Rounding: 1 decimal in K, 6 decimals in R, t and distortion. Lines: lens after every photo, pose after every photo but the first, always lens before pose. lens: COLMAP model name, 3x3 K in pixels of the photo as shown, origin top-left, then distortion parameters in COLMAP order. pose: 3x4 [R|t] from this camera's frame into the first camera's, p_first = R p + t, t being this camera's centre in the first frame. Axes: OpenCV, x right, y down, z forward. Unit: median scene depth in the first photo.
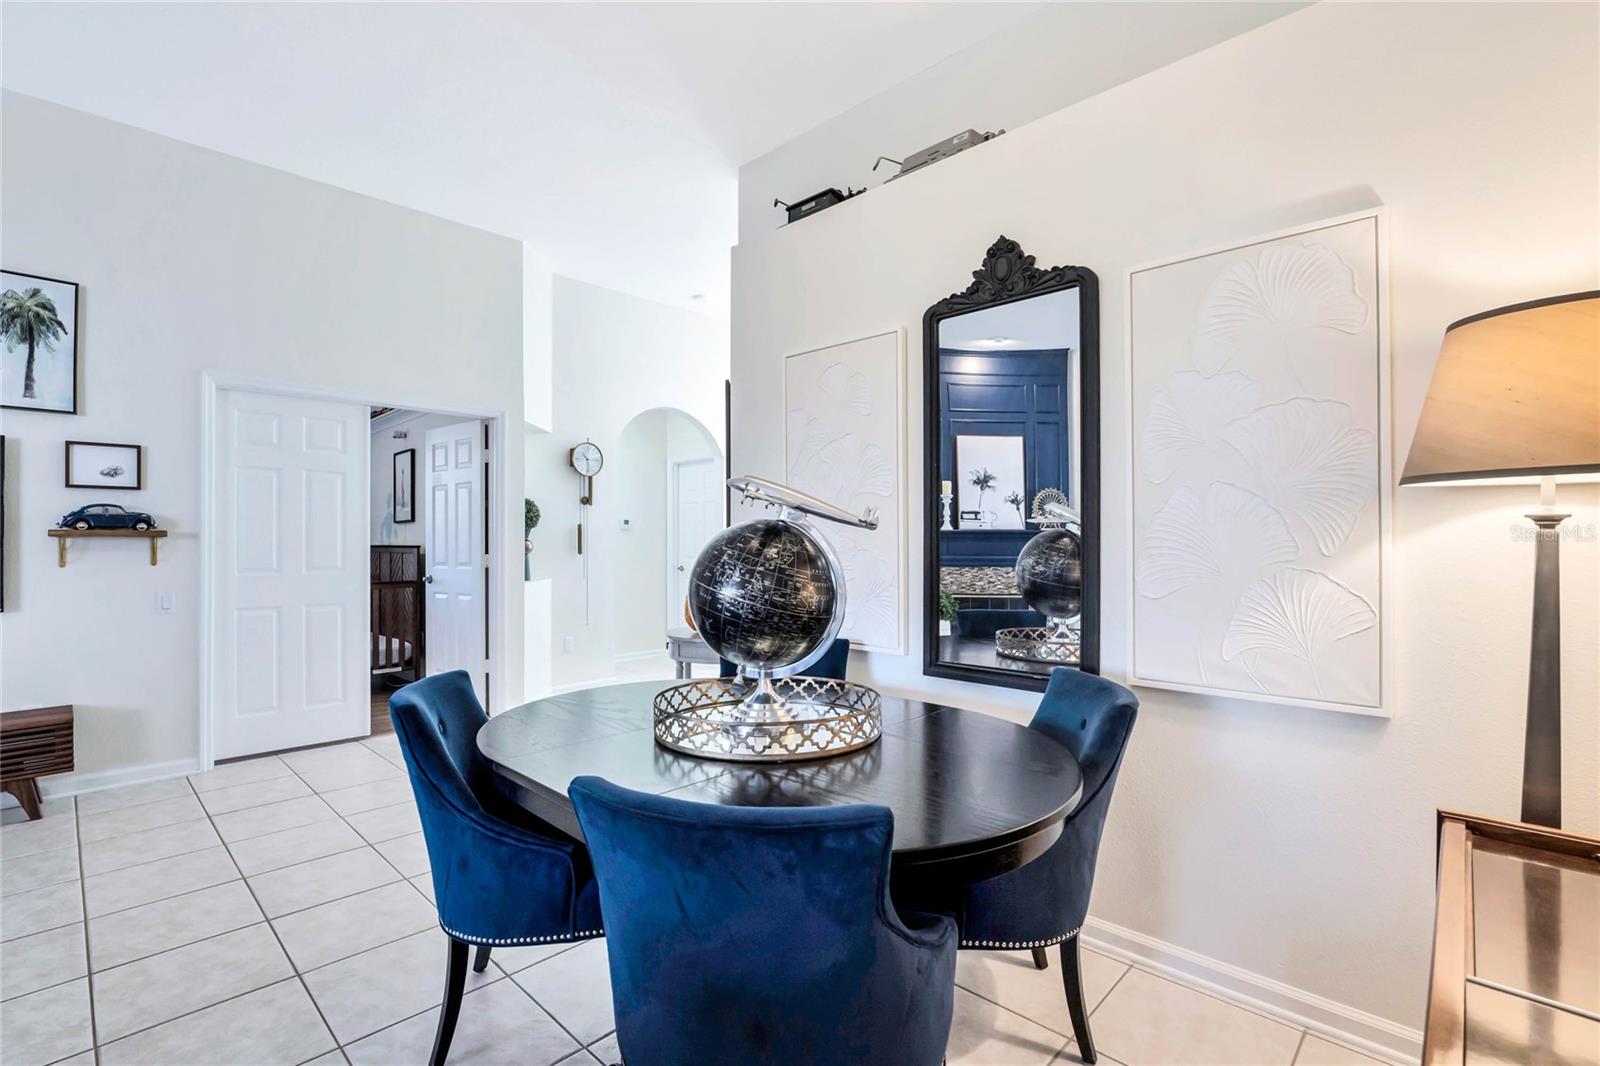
lens RADIAL K [[737.0, 0, 800.0], [0, 737.0, 533.0], [0, 0, 1]] dist [-0.004552, -0.000679]
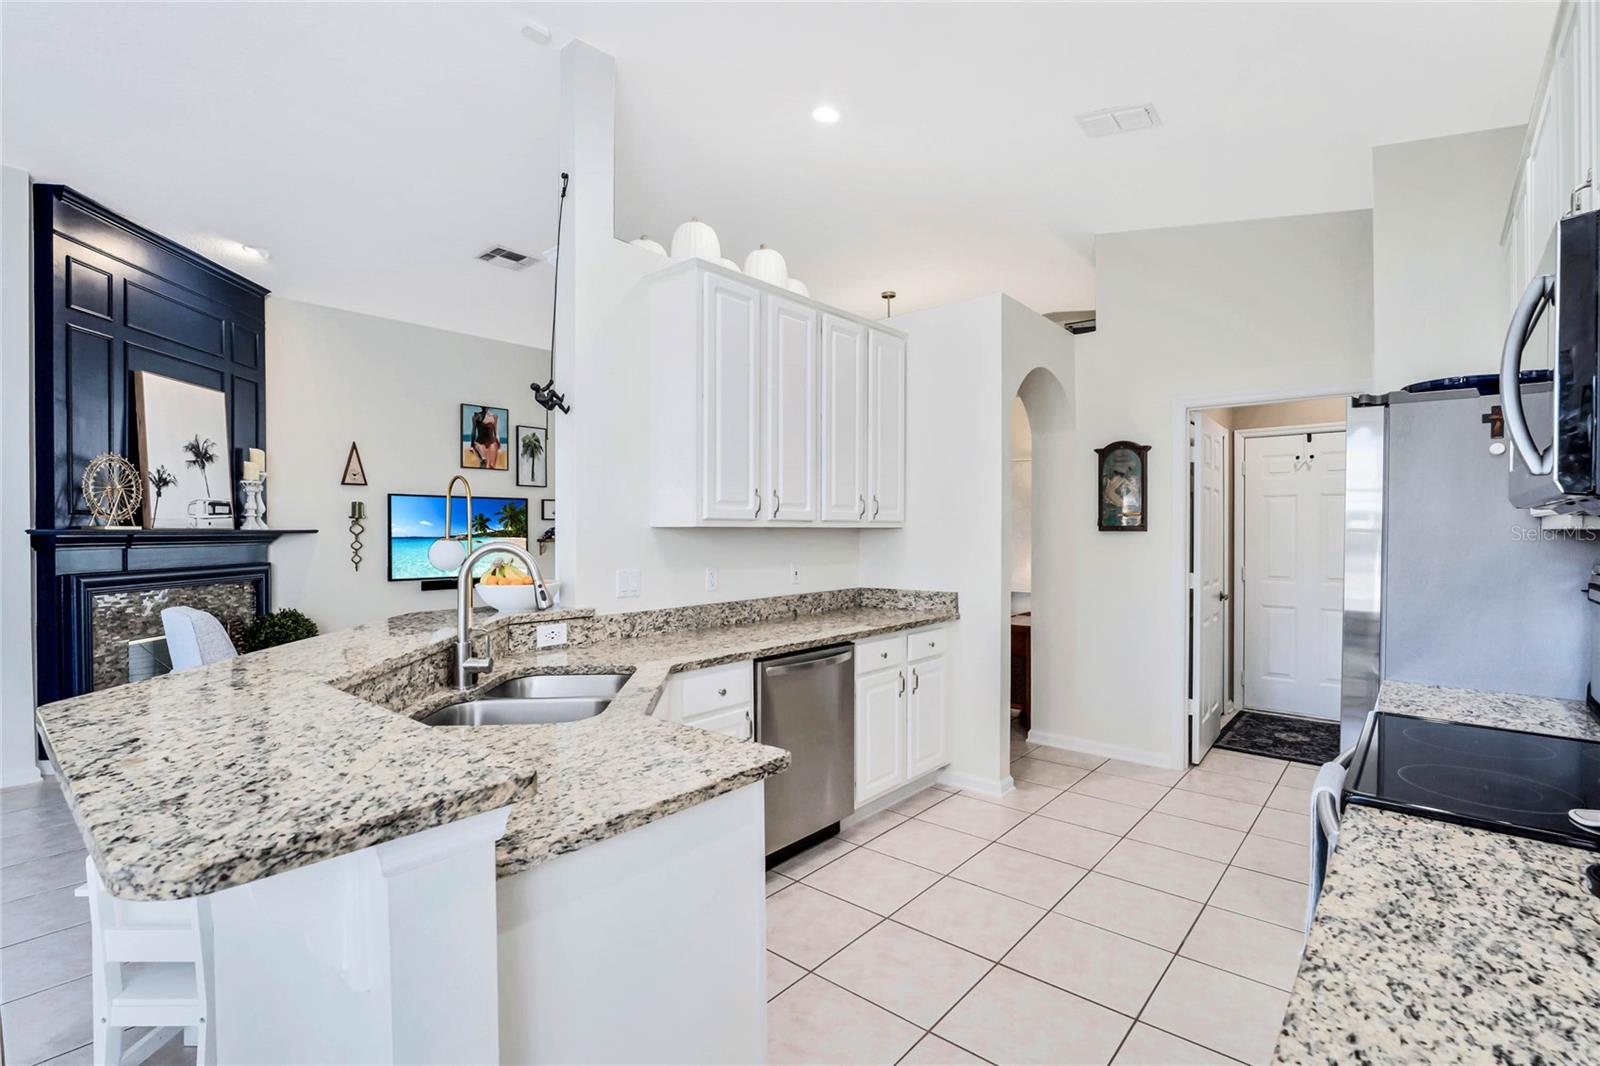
lens RADIAL K [[773.4, 0, 800.0], [0, 773.4, 533.0], [0, 0, 1]] dist [-0.002119, 0.000103]
pose [[0.998414, 0.002896, 0.056228, -0.352395], [-0.003666, 0.999901, 0.013596, -0.058563], [-0.056183, -0.013781, 0.998325, -1.446896]]
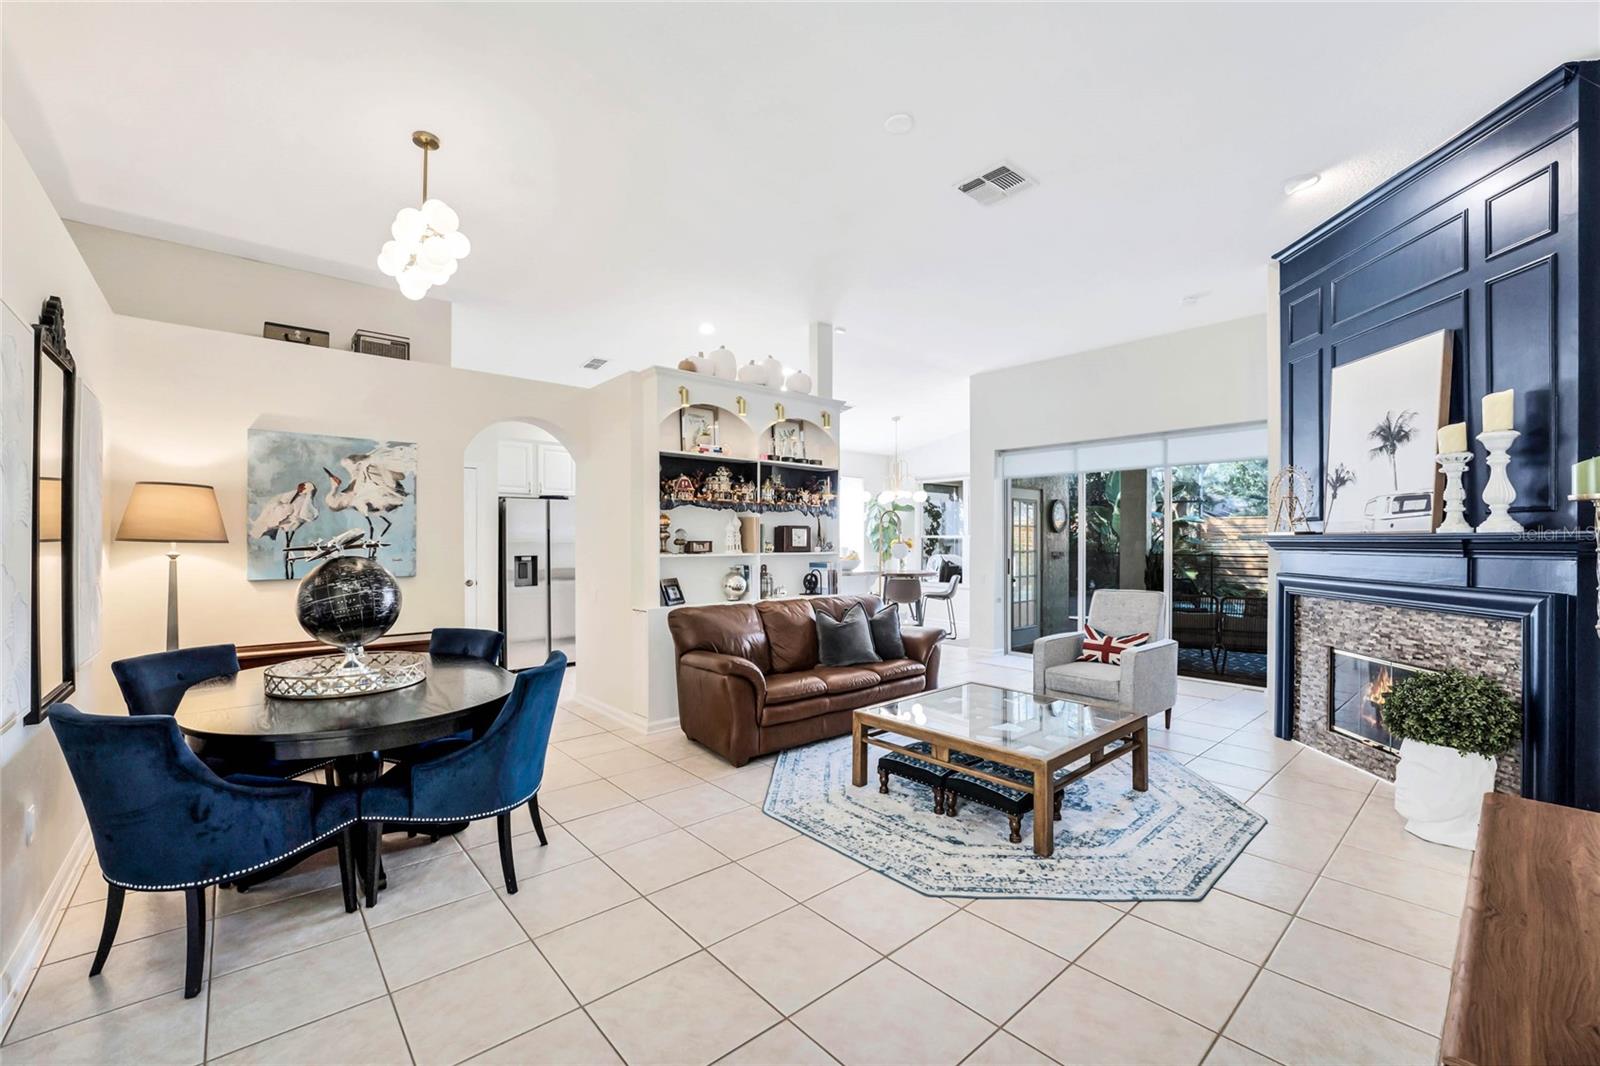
lens RADIAL K [[634.6, 0, 800.0], [0, 634.6, 533.0], [0, 0, 1]] dist [-0.017904, -0.000144]
pose [[-0.996957, 0.003196, 0.077893, -0.640921], [0.001481, 0.999755, -0.022071, -0.019460], [-0.077944, -0.021889, -0.996717, 1.295766]]
